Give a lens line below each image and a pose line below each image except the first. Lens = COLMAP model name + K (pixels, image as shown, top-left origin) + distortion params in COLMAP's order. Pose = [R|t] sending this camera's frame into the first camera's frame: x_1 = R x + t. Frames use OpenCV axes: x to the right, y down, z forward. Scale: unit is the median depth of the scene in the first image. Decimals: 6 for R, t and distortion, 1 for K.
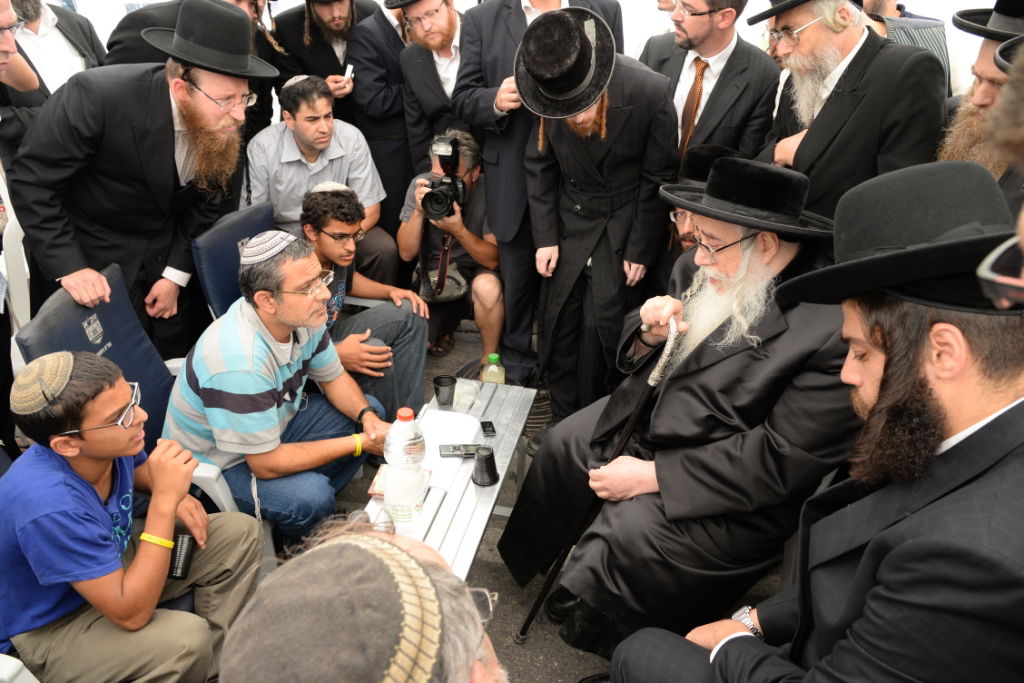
lens RADIAL K [[694.4, 0, 508.2], [0, 694.4, 340.1], [0, 0, 1]] dist [-0.003417, 0.005003]
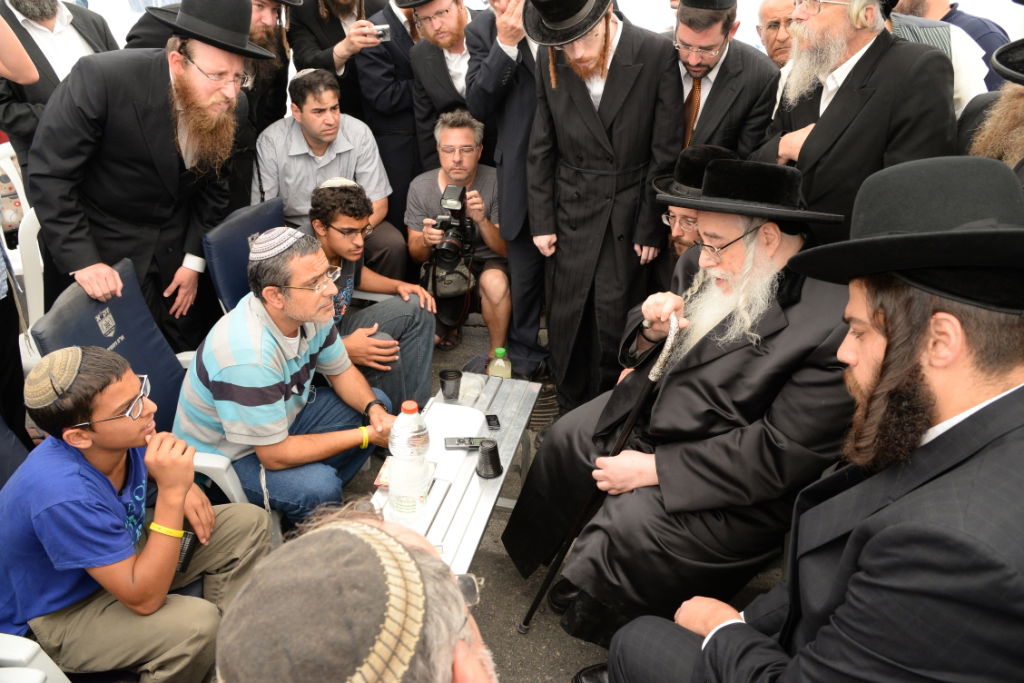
lens RADIAL K [[693.8, 0, 512.0], [0, 693.8, 341.5], [0, 0, 1]] dist [-0.001480, -0.006327]
pose [[0.999933, 0.003917, -0.010901, 0.009916], [-0.003799, 0.999935, 0.010788, -0.001350], [0.010942, -0.010746, 0.999882, -0.011902]]
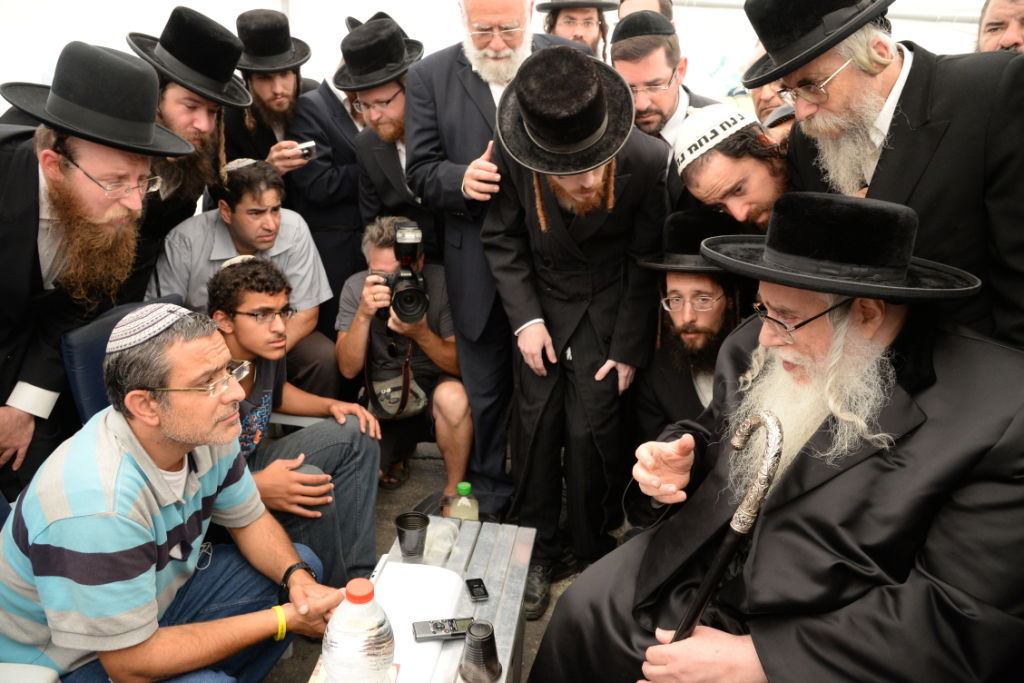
lens RADIAL K [[693.8, 0, 512.0], [0, 693.8, 341.5], [0, 0, 1]] dist [-0.001480, -0.006327]
pose [[0.995559, -0.010835, 0.093510, -0.054710], [0.028152, 0.982162, -0.185918, 0.014678], [-0.089828, 0.187725, 0.978105, 0.278822]]
